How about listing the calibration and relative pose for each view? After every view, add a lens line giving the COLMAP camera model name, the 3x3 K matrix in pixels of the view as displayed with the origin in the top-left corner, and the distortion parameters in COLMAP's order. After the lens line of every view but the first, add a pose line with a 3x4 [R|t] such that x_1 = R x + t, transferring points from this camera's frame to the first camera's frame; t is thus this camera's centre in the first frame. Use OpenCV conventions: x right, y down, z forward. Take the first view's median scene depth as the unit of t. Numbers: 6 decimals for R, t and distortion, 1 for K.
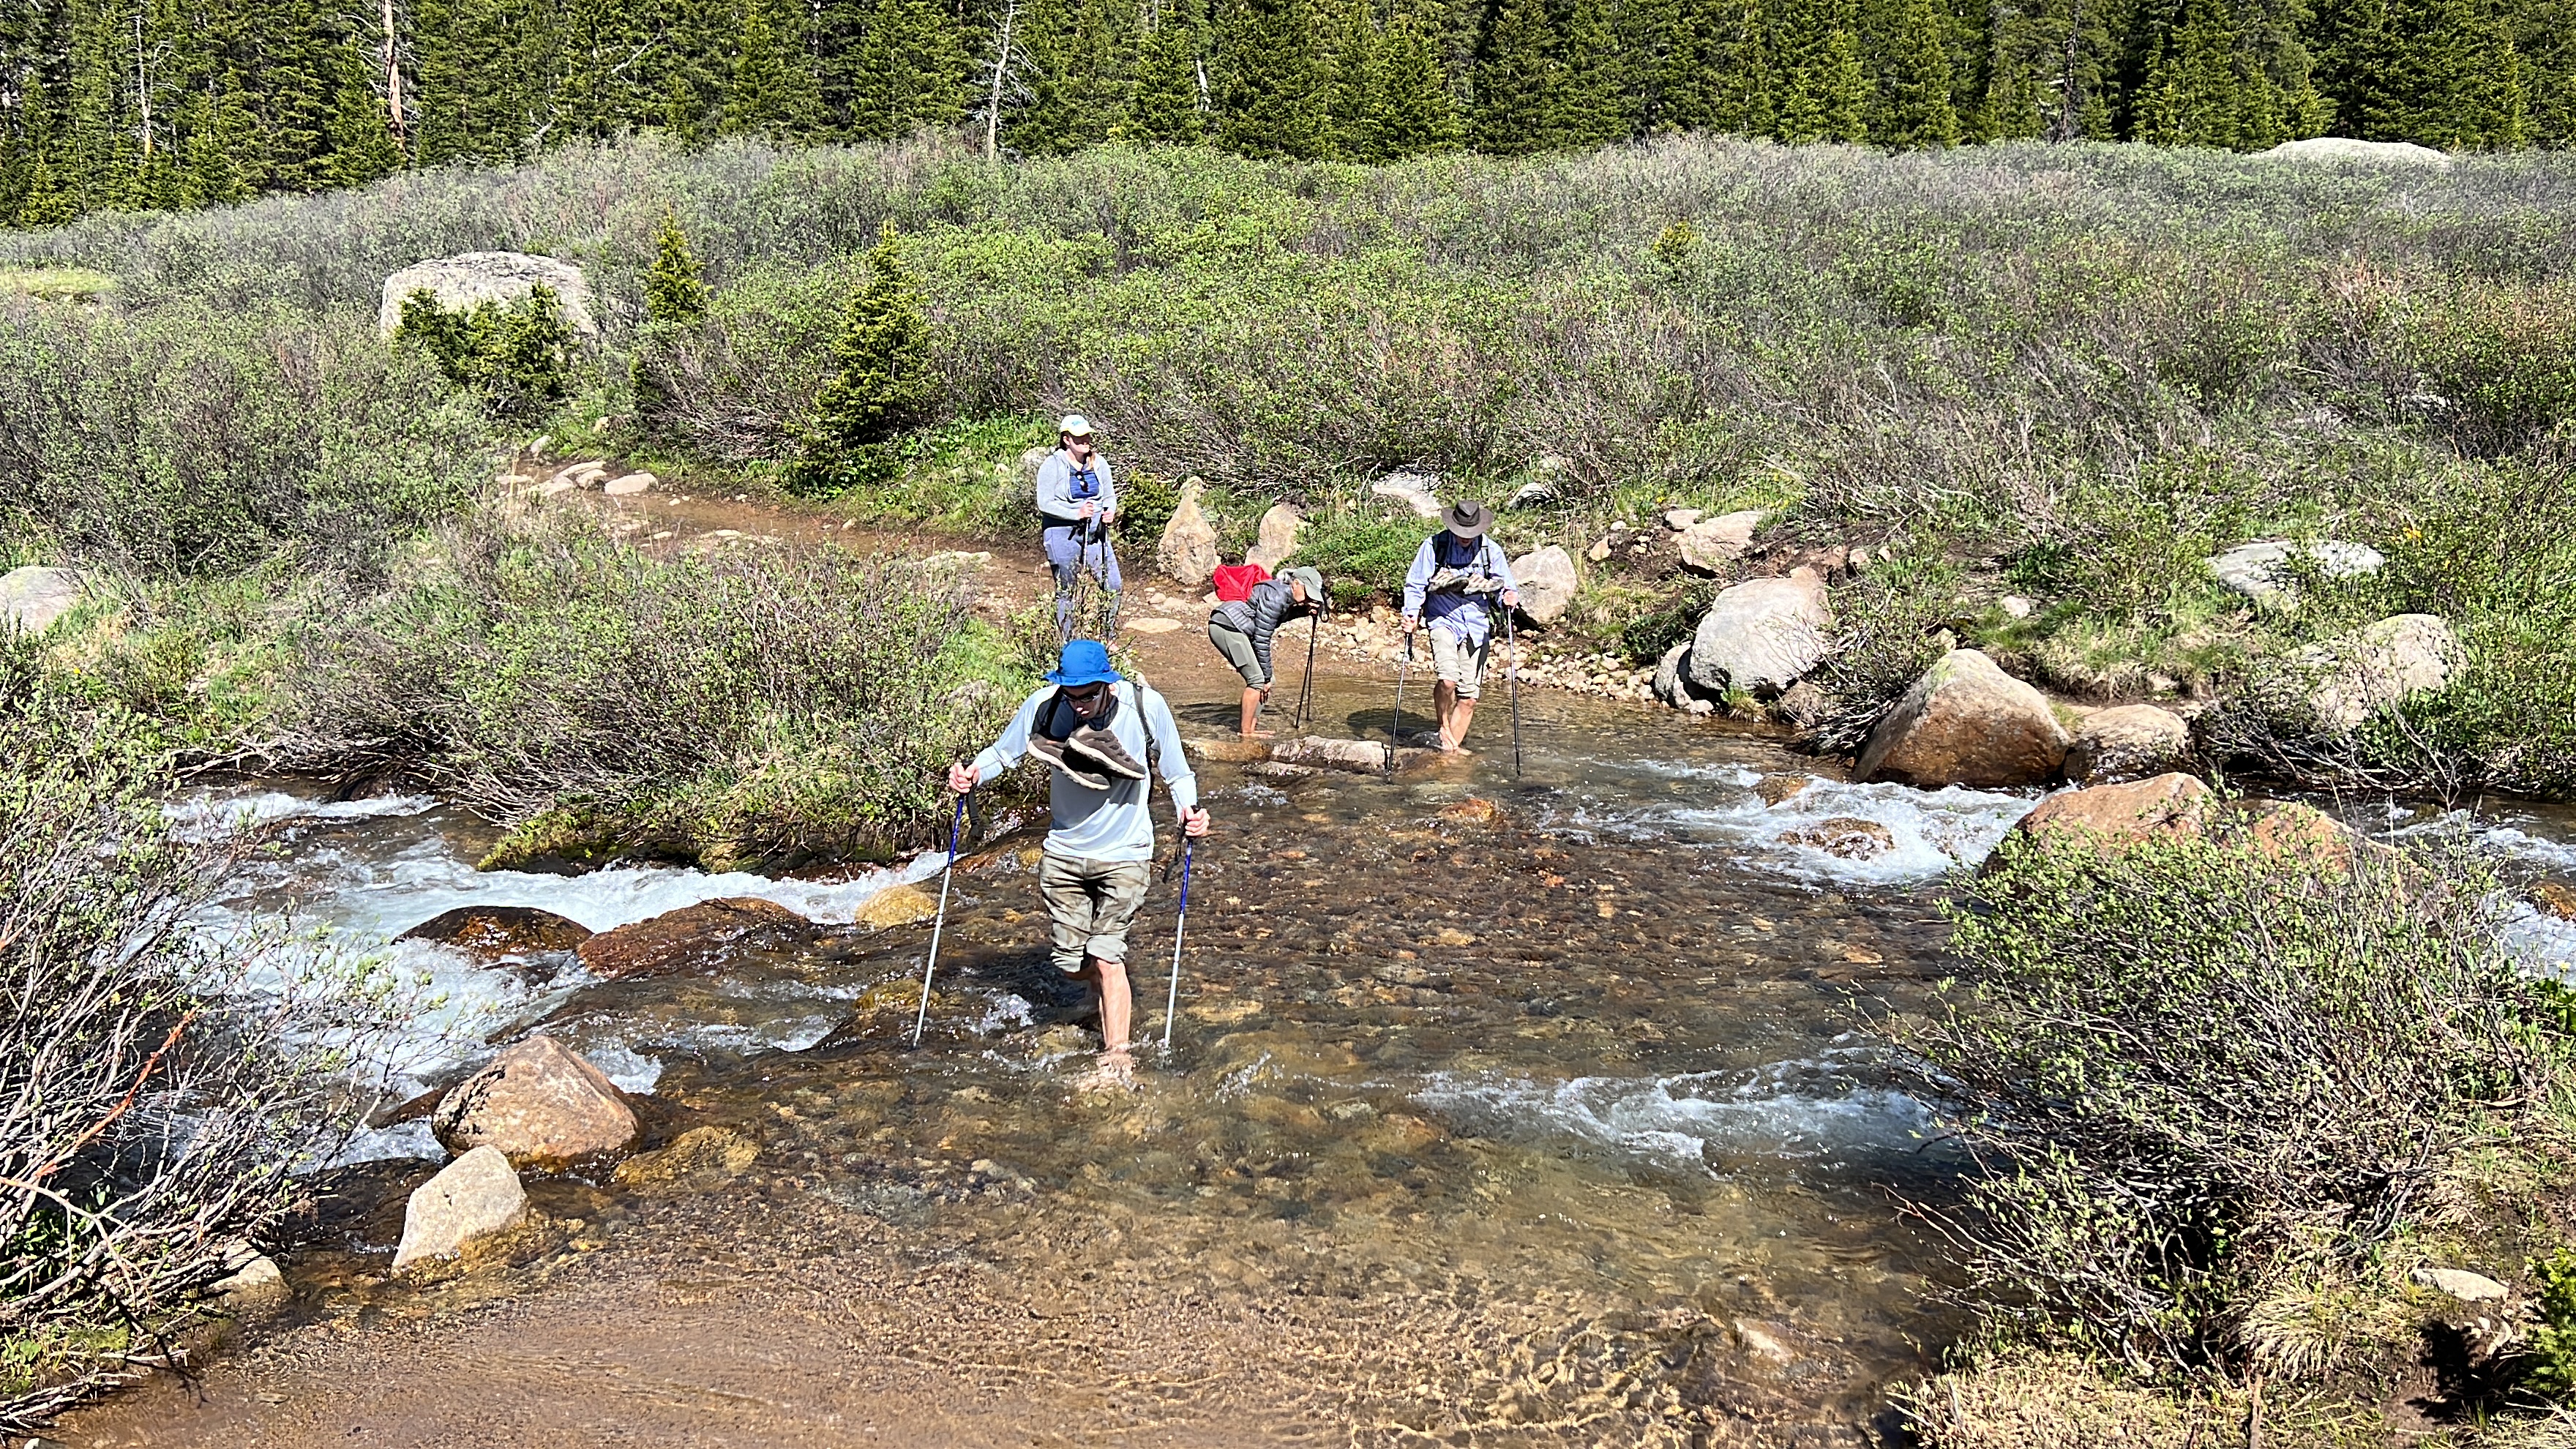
lens RADIAL K [[2192.2, 0, 1286.7], [0, 2192.2, 774.9], [0, 0, 1]] dist [0.092112, -0.127916]
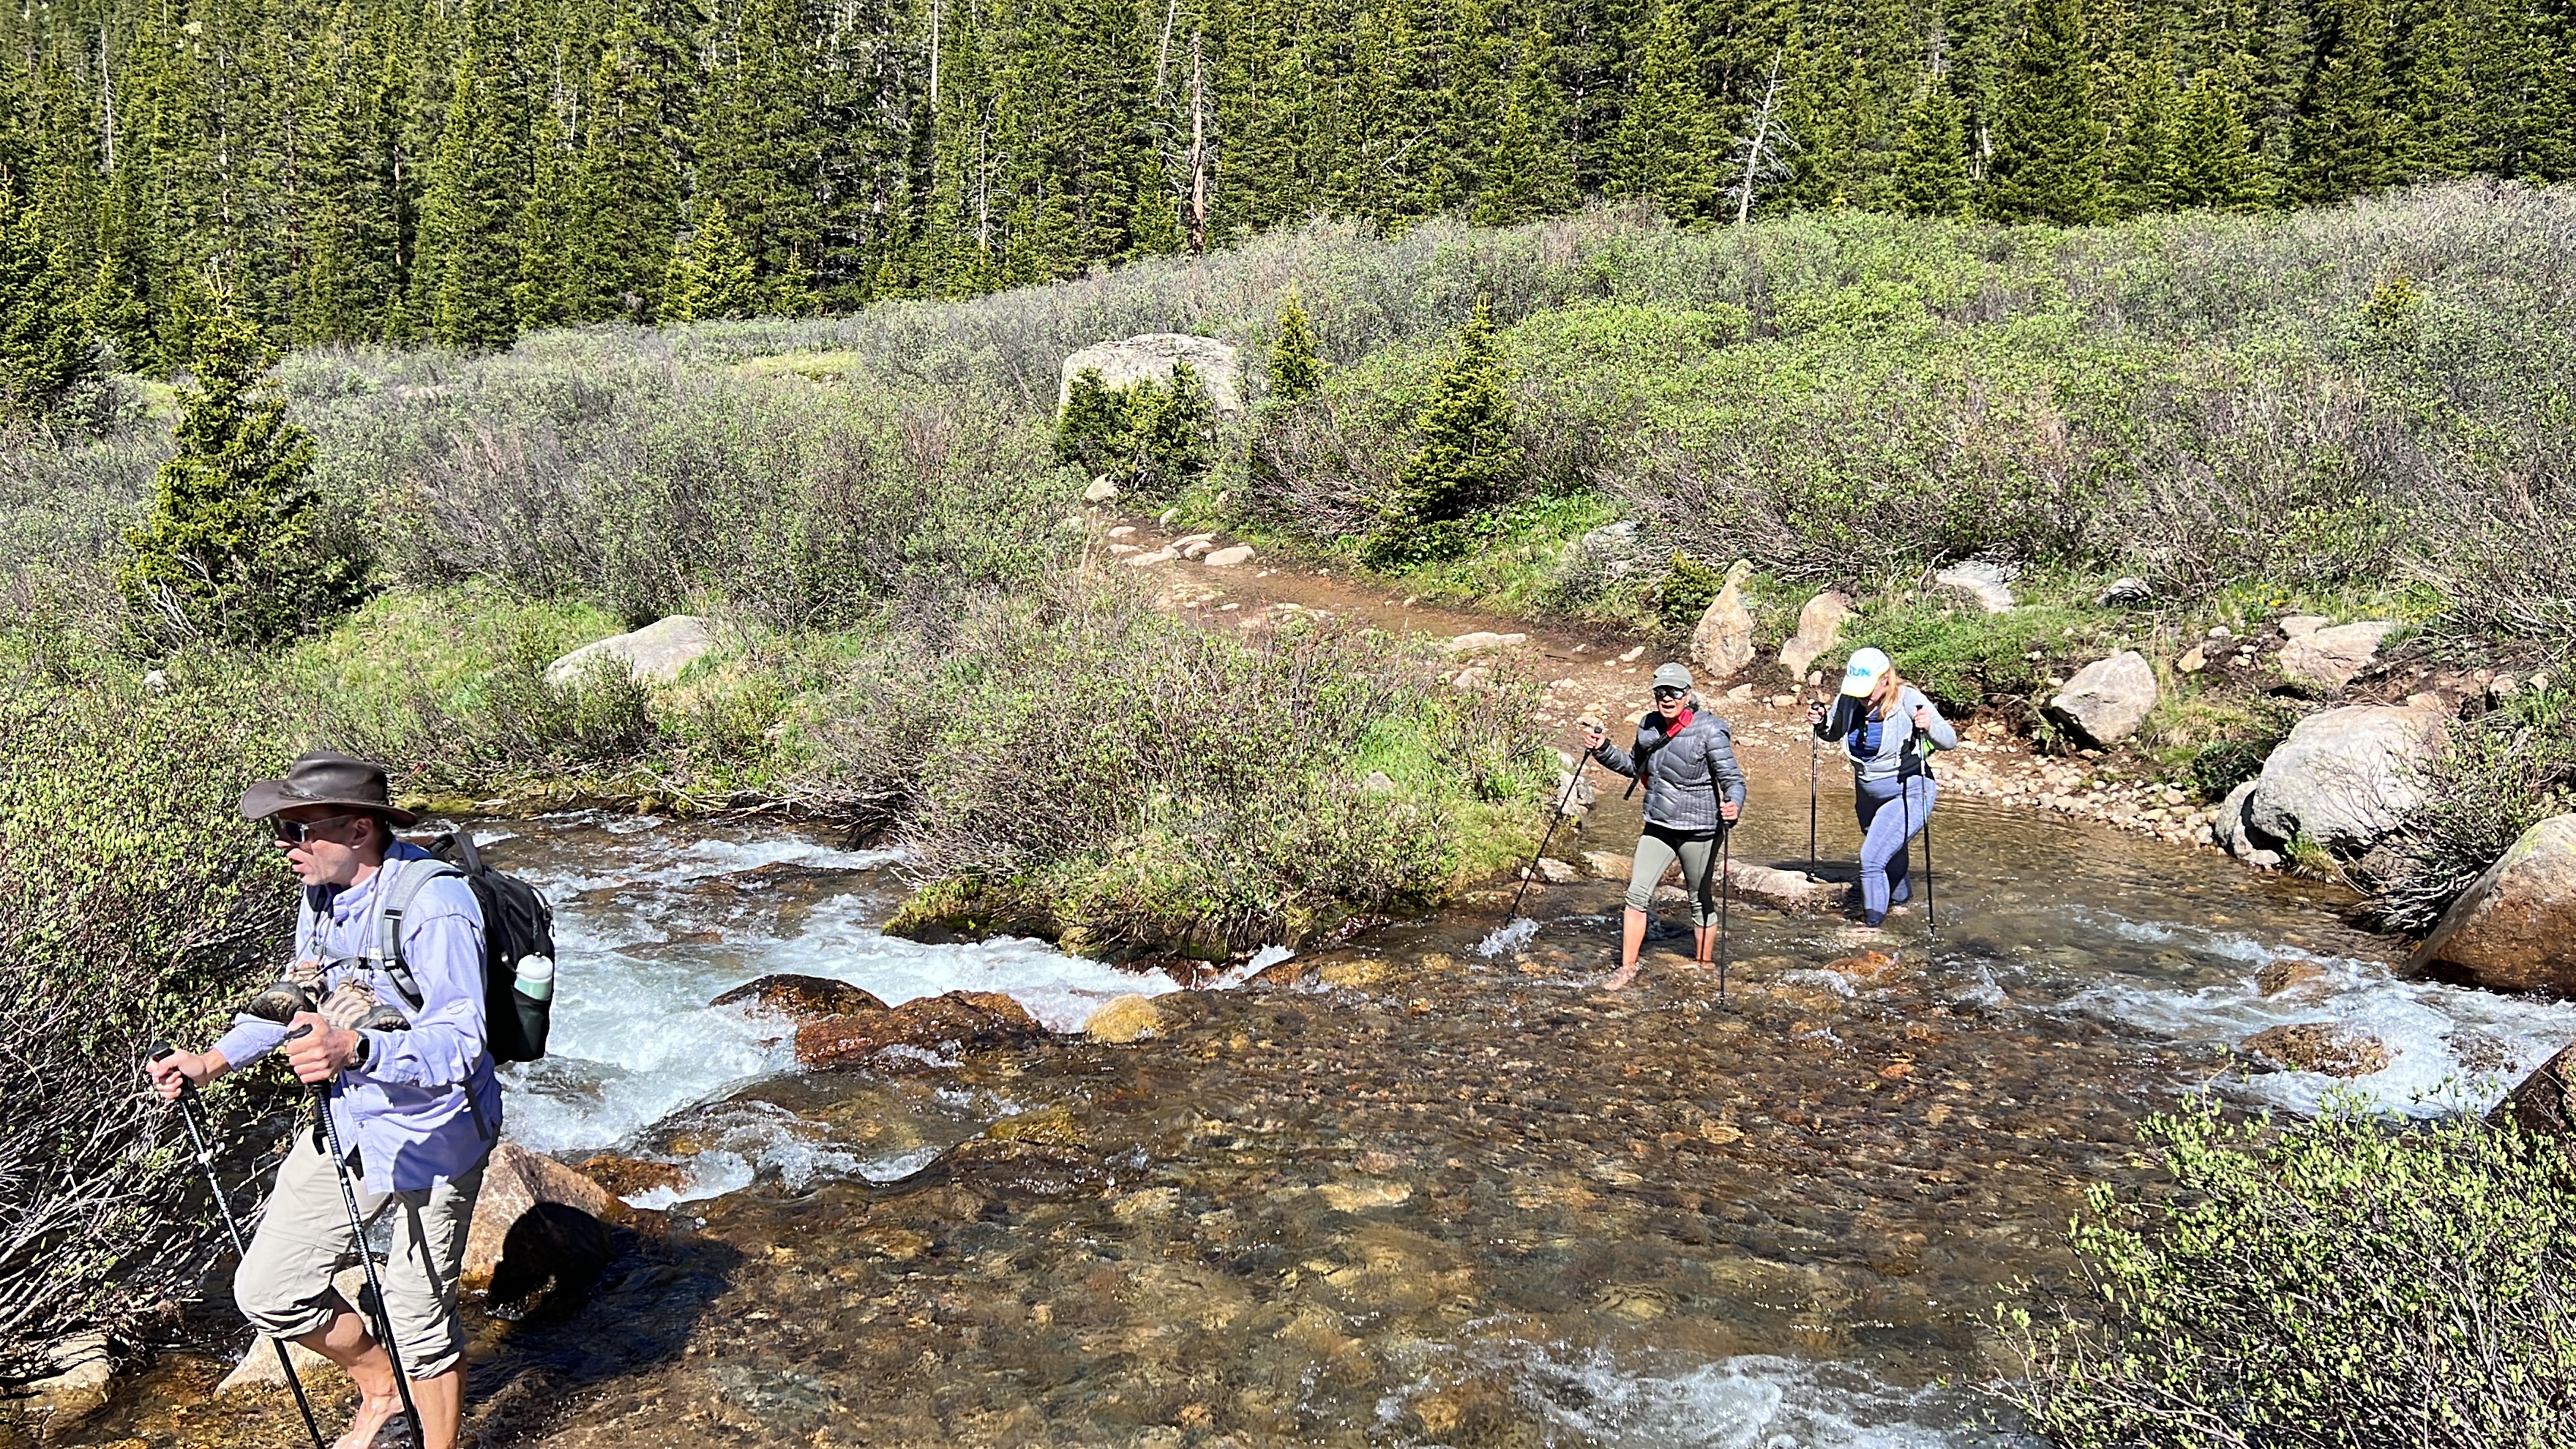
lens RADIAL K [[2192.2, 0, 1294.4], [0, 2192.2, 741.8], [0, 0, 1]] dist [0.092112, -0.127916]
pose [[0.940621, 0.055997, -0.334809, 0.094513], [-0.072330, 0.996712, -0.036506, -0.013620], [0.331665, 0.058555, 0.941578, 0.078804]]
